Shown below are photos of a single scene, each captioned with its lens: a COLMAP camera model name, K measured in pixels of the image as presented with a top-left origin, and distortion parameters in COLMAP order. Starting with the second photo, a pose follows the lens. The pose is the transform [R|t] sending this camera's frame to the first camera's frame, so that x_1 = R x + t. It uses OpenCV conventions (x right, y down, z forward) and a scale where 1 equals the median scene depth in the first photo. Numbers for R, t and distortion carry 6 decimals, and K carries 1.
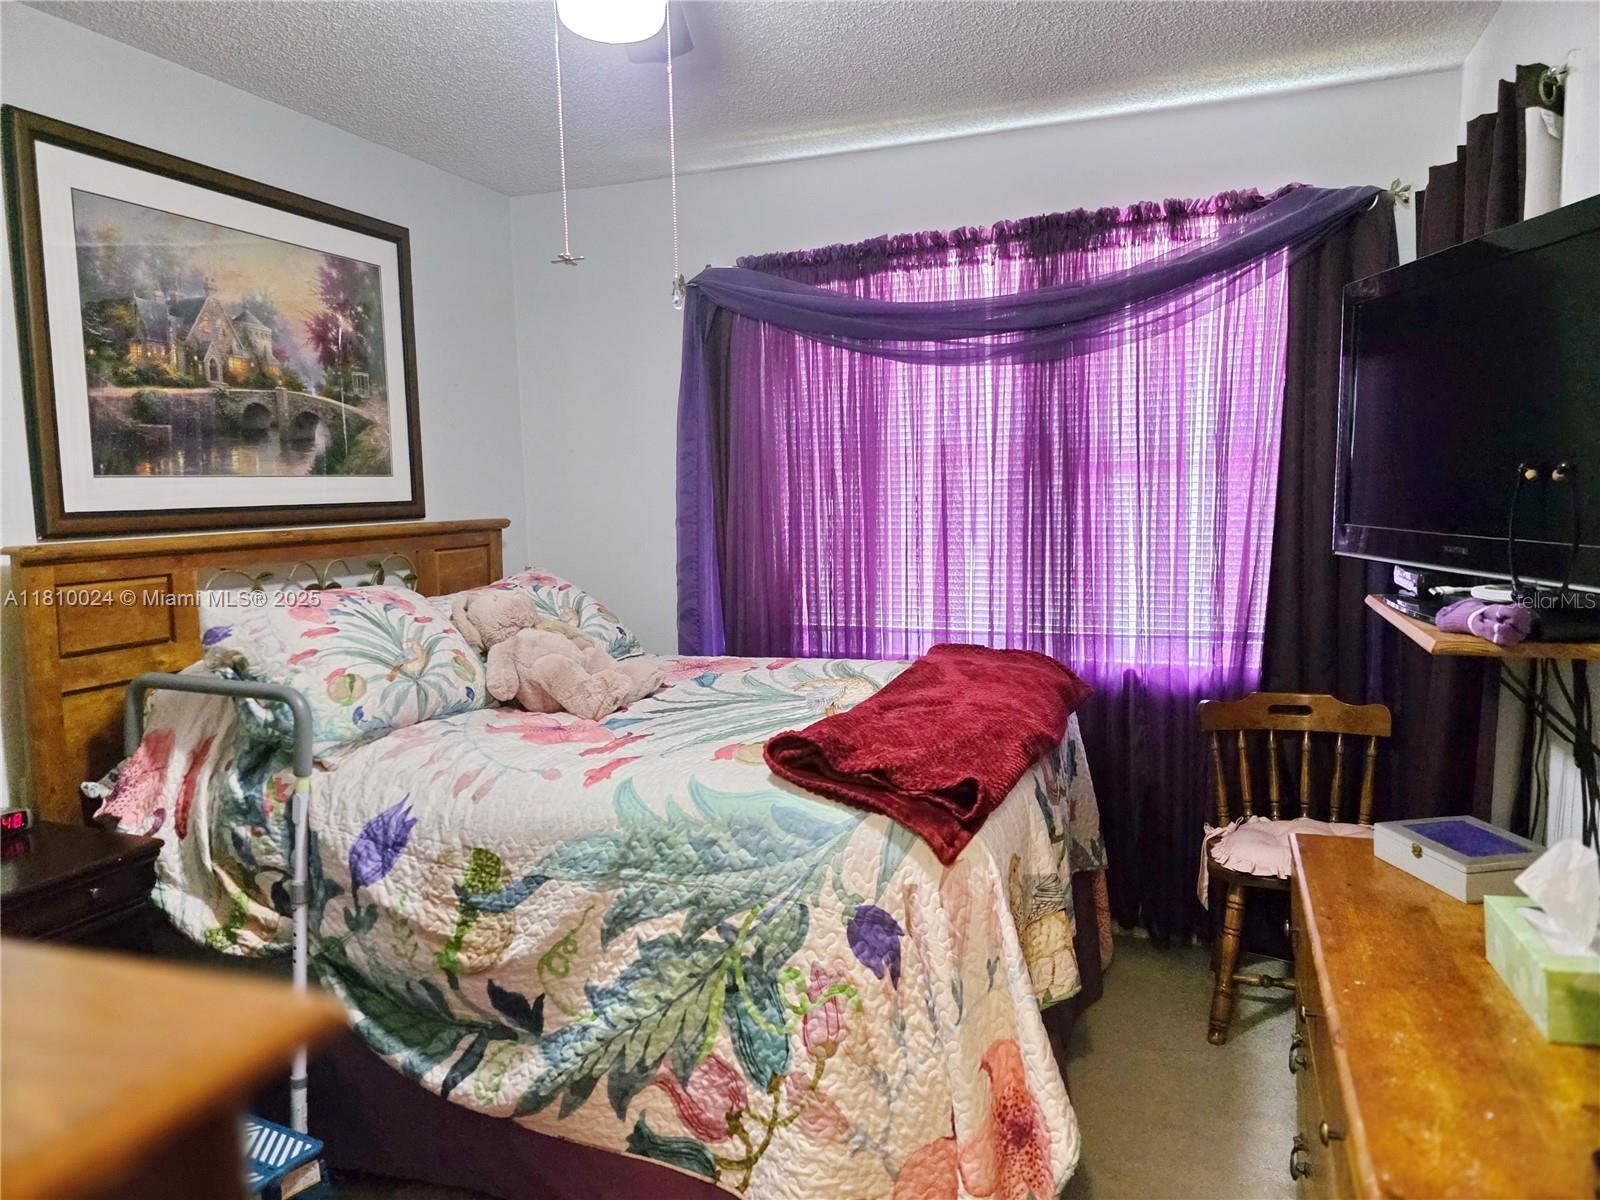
lens RADIAL K [[1084.5, 0, 791.0], [0, 1084.5, 594.8], [0, 0, 1]] dist [0.062520, -0.056930]
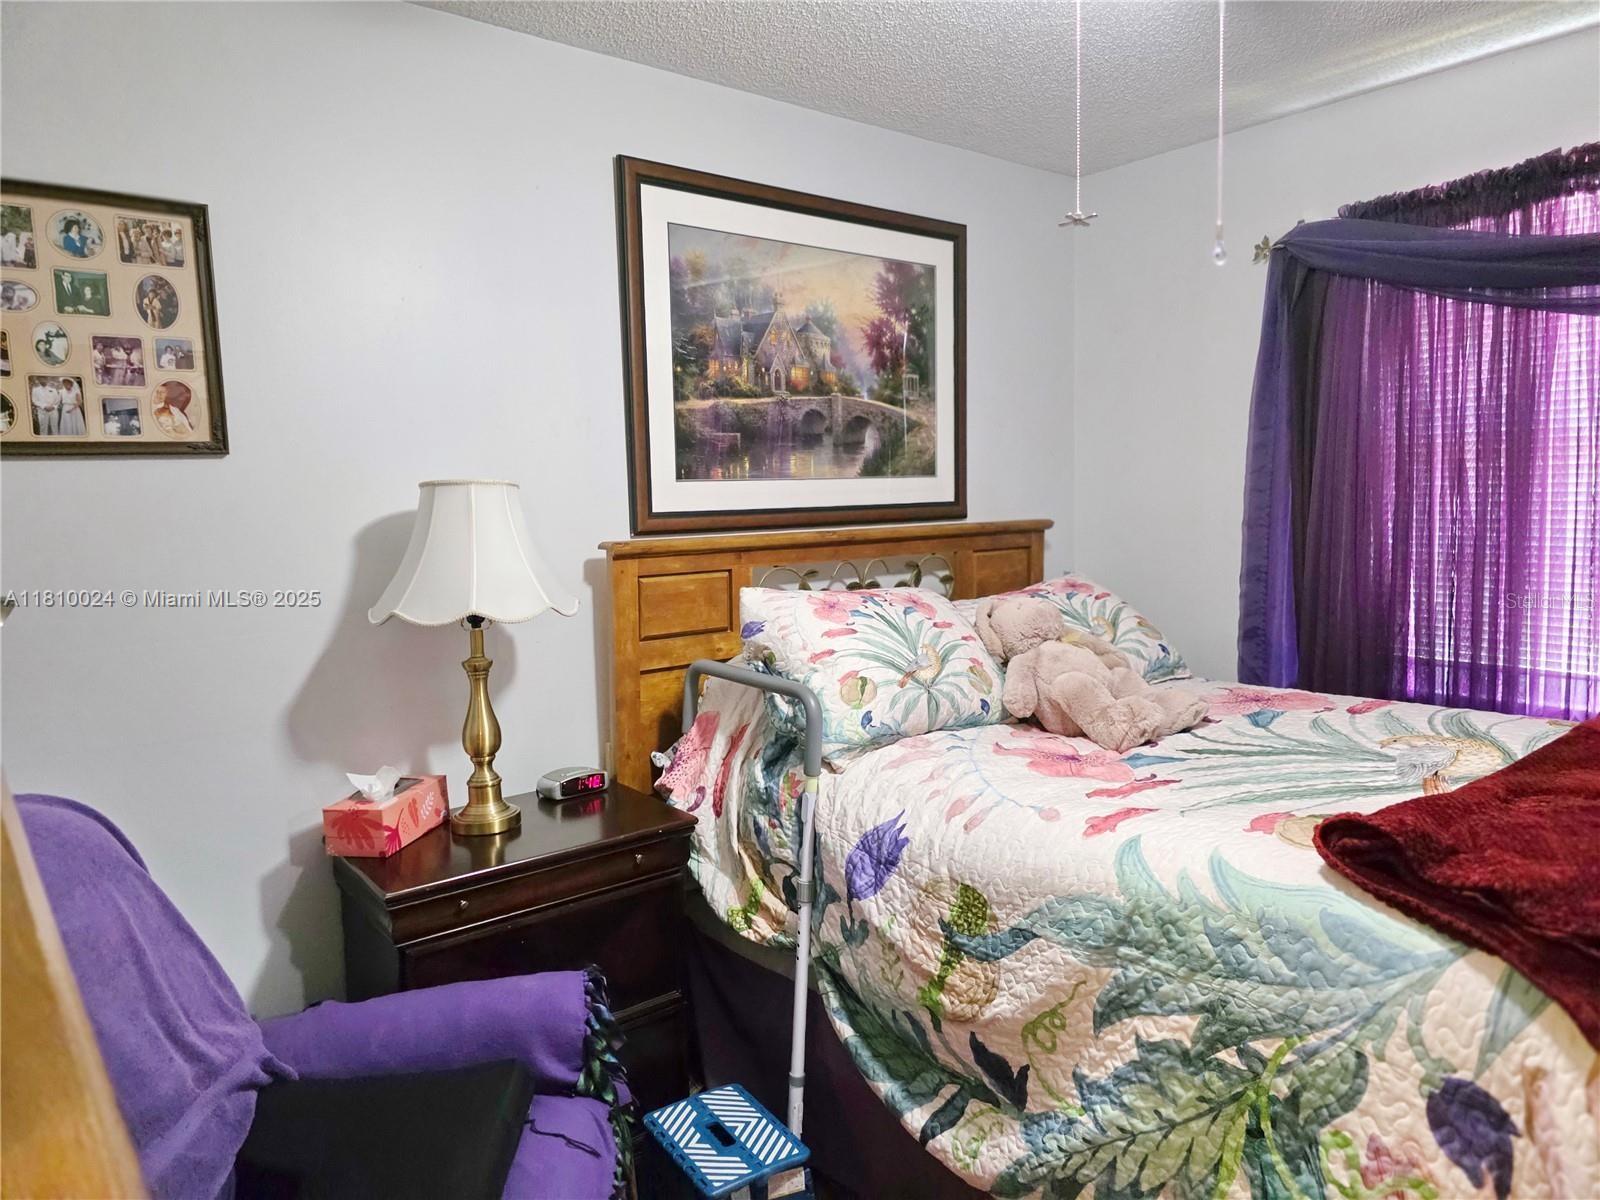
lens RADIAL K [[1084.5, 0, 787.1], [0, 1084.5, 587.4], [0, 0, 1]] dist [0.062520, -0.056930]
pose [[0.866267, 0.042302, -0.497786, 0.021068], [-0.043993, 0.998997, 0.008338, -0.012758], [0.497640, 0.014676, 0.867260, 0.098765]]
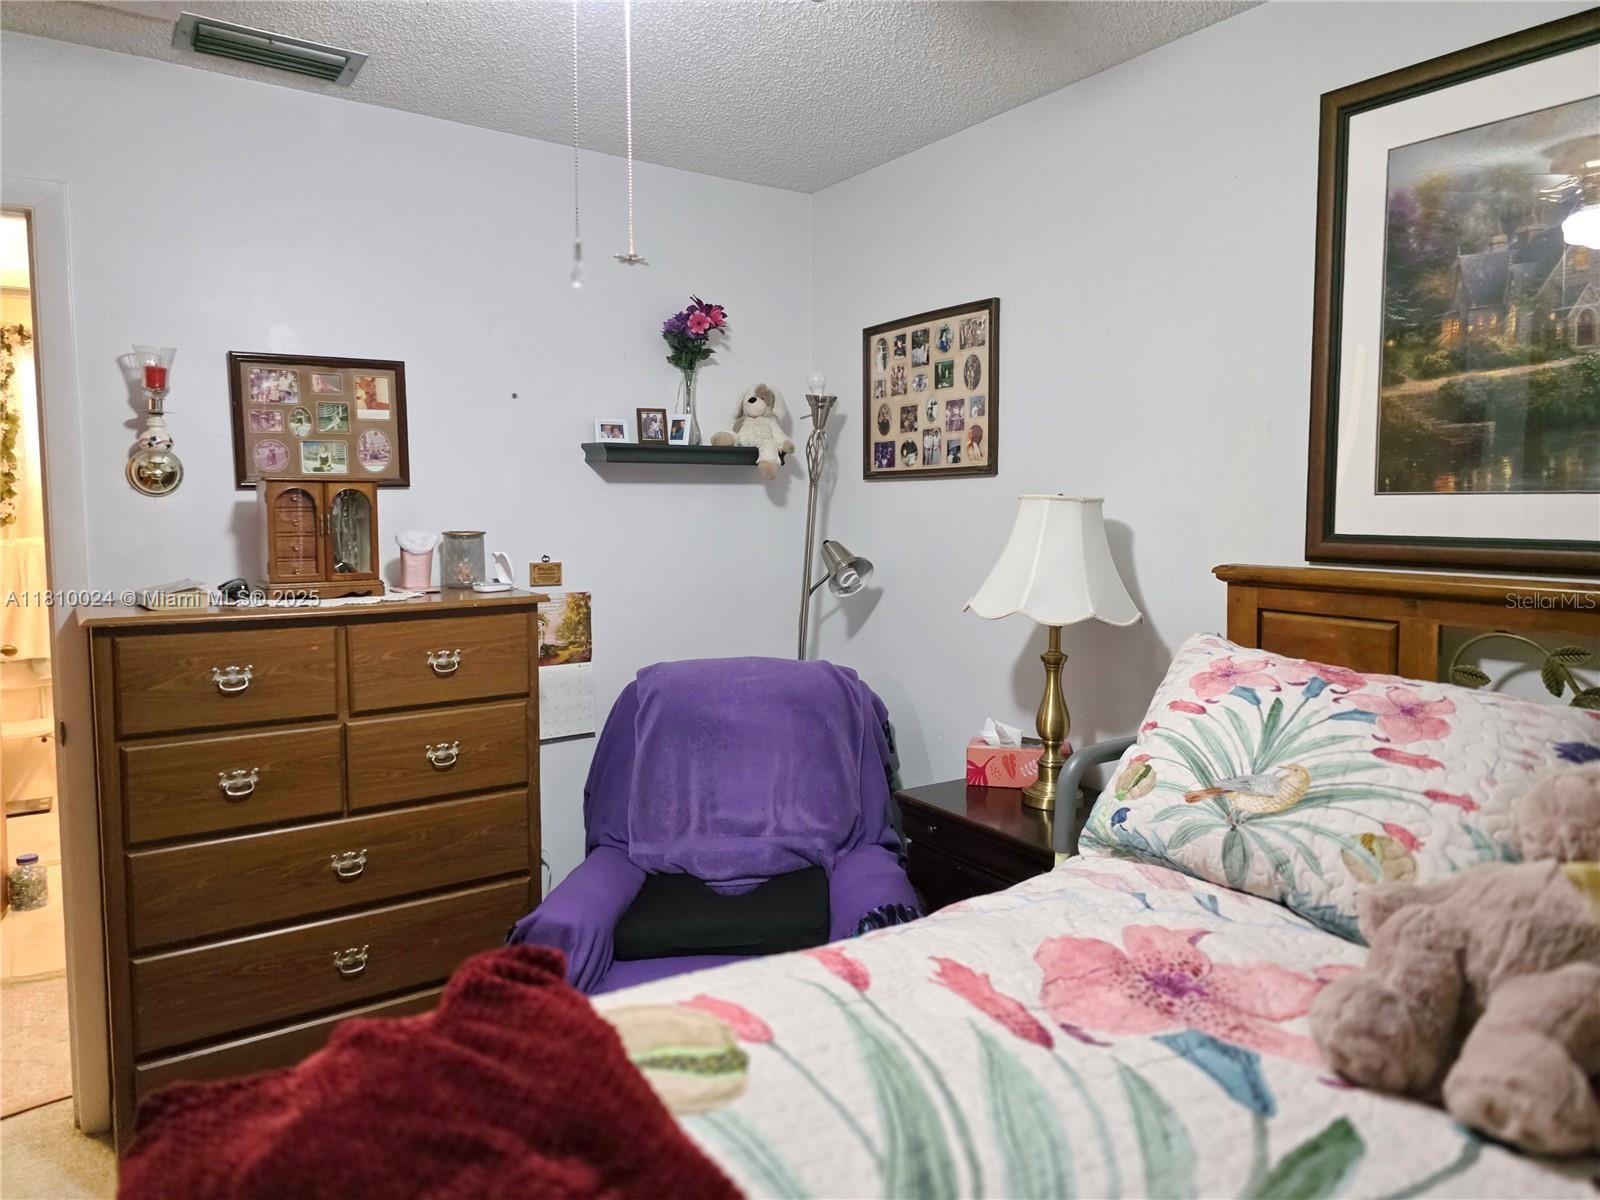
lens RADIAL K [[1084.5, 0, 793.8], [0, 1084.5, 581.7], [0, 0, 1]] dist [0.062520, -0.056930]
pose [[-0.574415, 0.086029, -0.814031, 0.310939], [-0.067103, 0.986166, 0.151572, -0.139338], [0.815809, 0.141689, -0.560695, 1.124808]]
